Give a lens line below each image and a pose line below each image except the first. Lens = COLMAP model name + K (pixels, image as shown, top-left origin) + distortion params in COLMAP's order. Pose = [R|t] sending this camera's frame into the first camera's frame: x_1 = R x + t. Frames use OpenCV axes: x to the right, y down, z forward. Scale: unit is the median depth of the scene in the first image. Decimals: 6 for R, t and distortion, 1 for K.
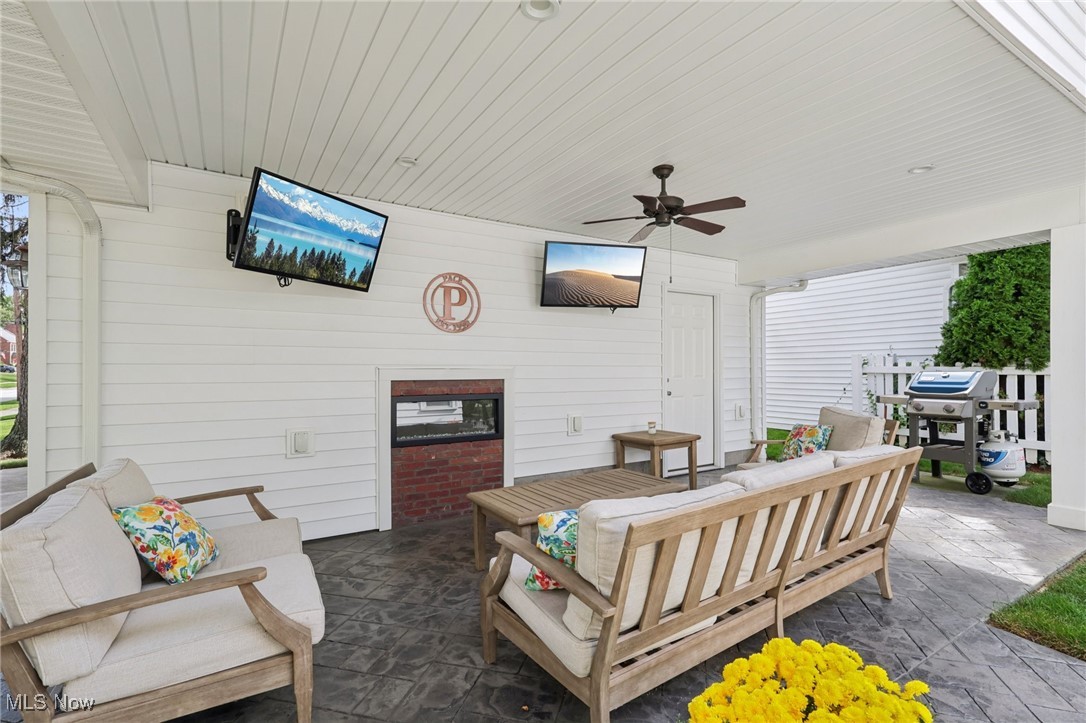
lens RADIAL K [[514.3, 0, 541.3], [0, 514.3, 375.0], [0, 0, 1]] dist [0.000714, 0.000087]
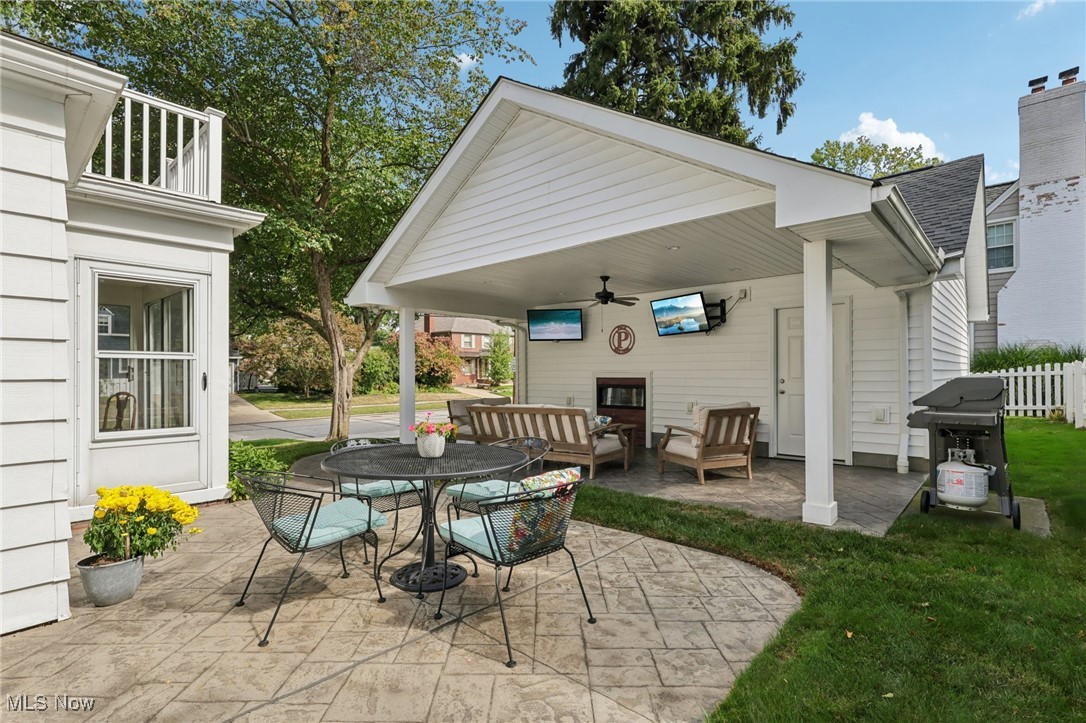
lens RADIAL K [[514.3, 0, 541.3], [0, 514.3, 375.0], [0, 0, 1]] dist [0.000714, 0.000087]
pose [[0.270085, 0.009080, -0.962794, 1.695232], [-0.002488, 0.999959, 0.008732, -0.018969], [0.962833, 0.000037, 0.270097, 0.154153]]
